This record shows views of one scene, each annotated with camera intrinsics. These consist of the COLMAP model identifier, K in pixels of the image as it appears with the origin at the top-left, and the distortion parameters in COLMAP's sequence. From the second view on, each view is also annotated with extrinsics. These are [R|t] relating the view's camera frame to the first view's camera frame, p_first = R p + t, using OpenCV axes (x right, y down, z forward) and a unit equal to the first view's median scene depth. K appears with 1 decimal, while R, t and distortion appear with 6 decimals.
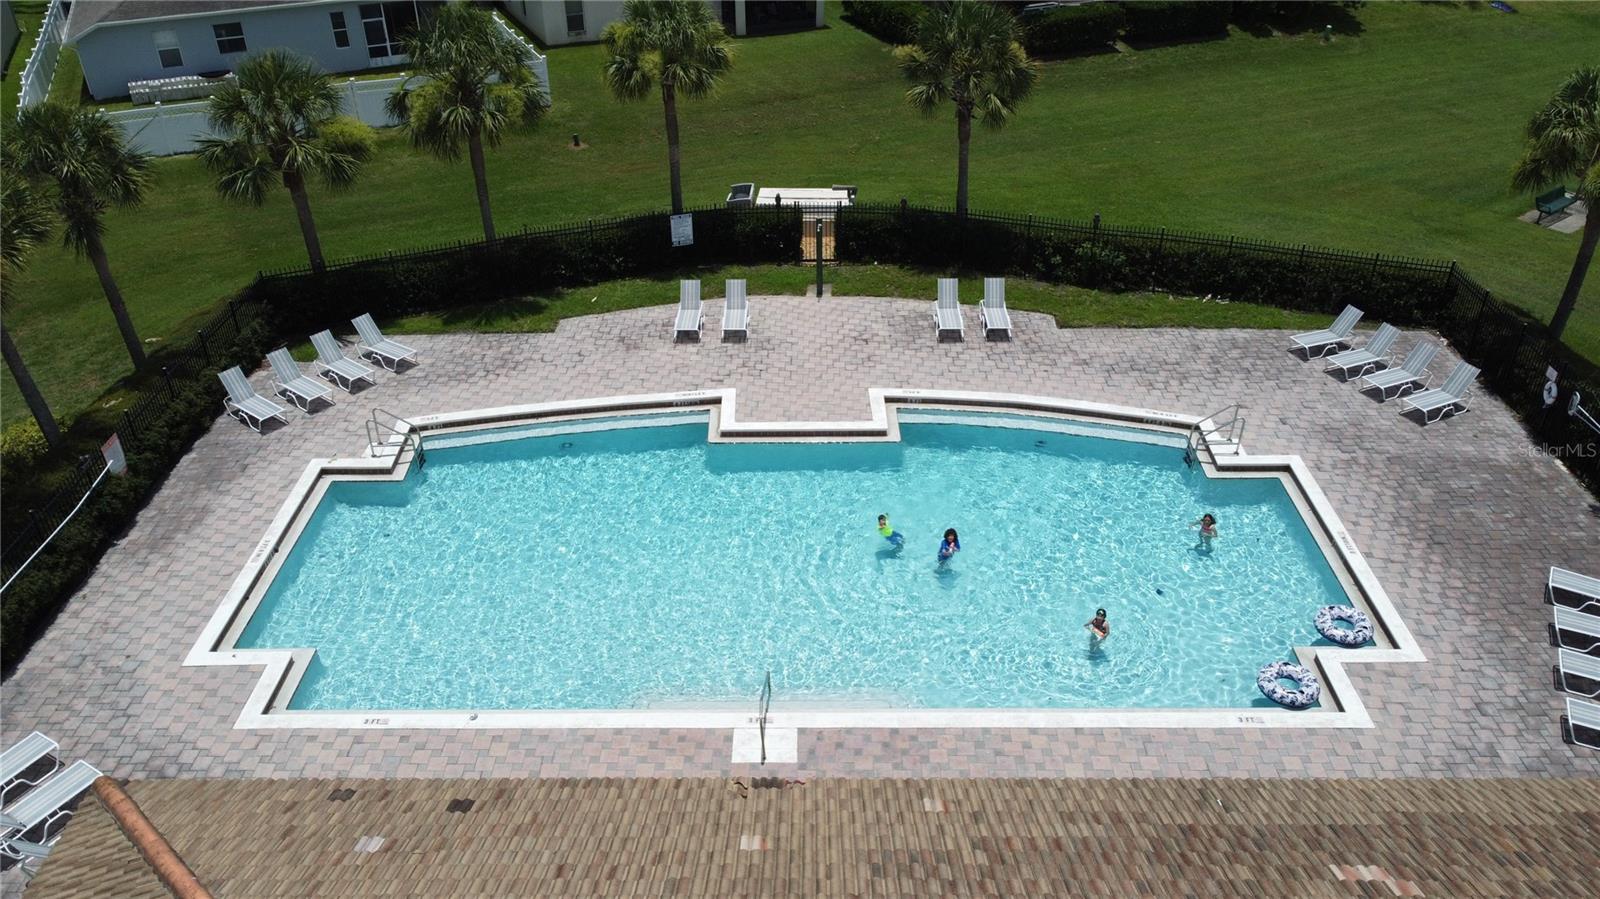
lens RADIAL K [[1210.7, 0, 797.2], [0, 1210.7, 454.7], [0, 0, 1]] dist [0.007188, -0.007451]
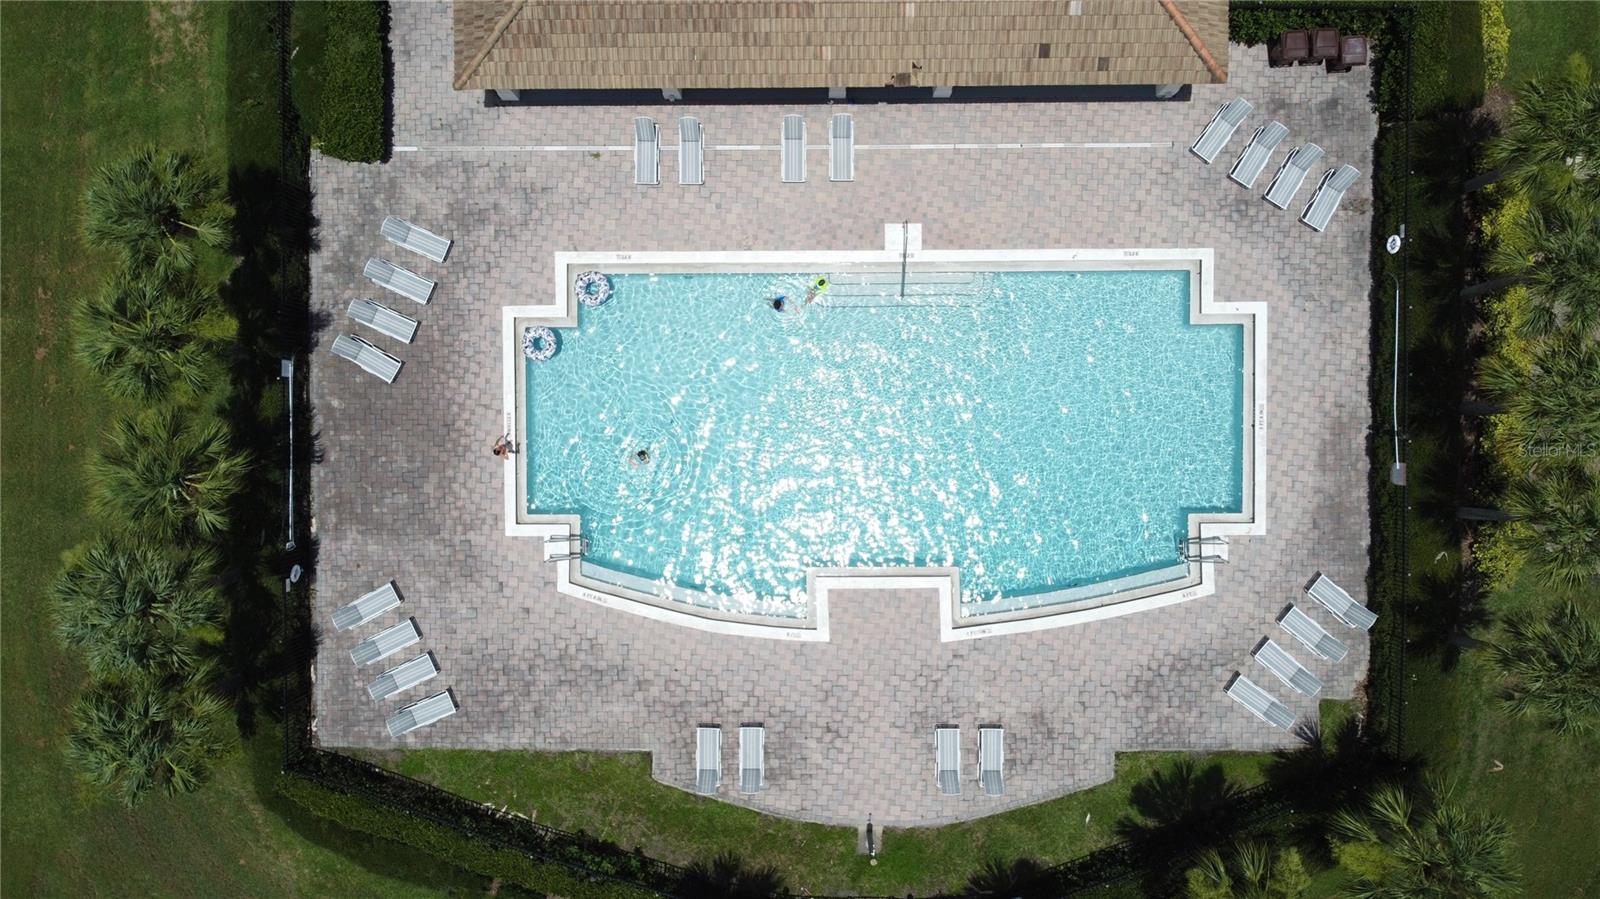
lens RADIAL K [[1210.7, 0, 804.5], [0, 1210.7, 453.1], [0, 0, 1]] dist [0.007188, -0.007451]
pose [[-0.999707, 0.011730, 0.021180, 0.056303], [0.010947, -0.561297, 0.827542, -0.940881], [0.021595, 0.827531, 0.561004, 0.181666]]
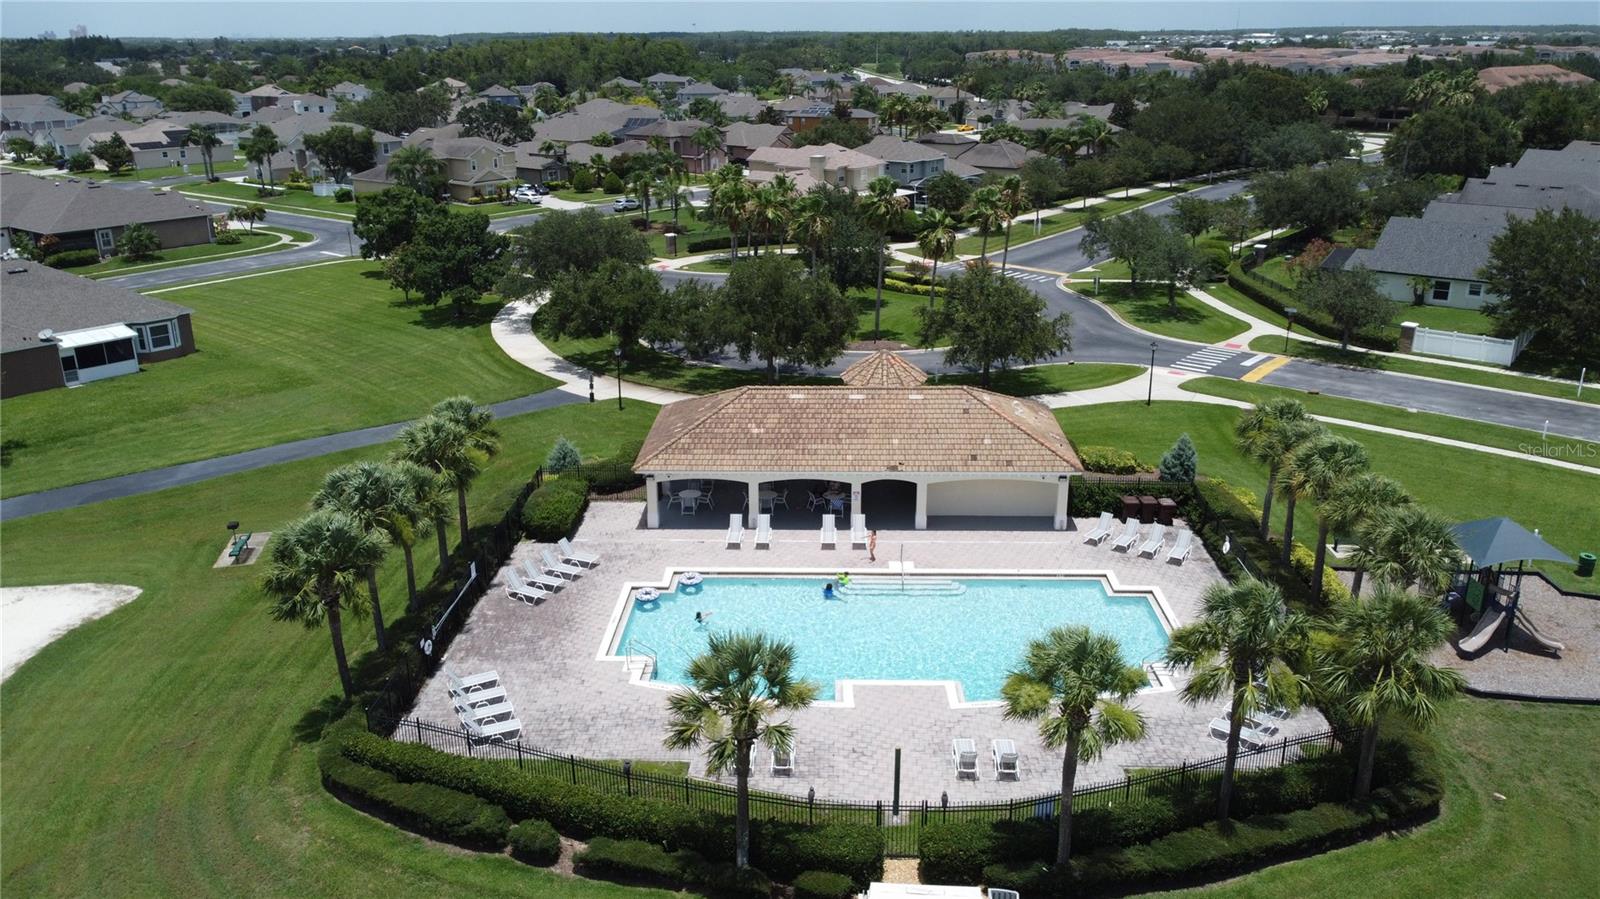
lens RADIAL K [[1210.7, 0, 801.3], [0, 1210.7, 450.7], [0, 0, 1]] dist [0.007188, -0.007451]
pose [[-0.999655, 0.009336, 0.024554, 0.083066], [0.025088, 0.616408, 0.787027, -1.334011], [-0.007787, 0.787371, -0.616430, 1.631364]]
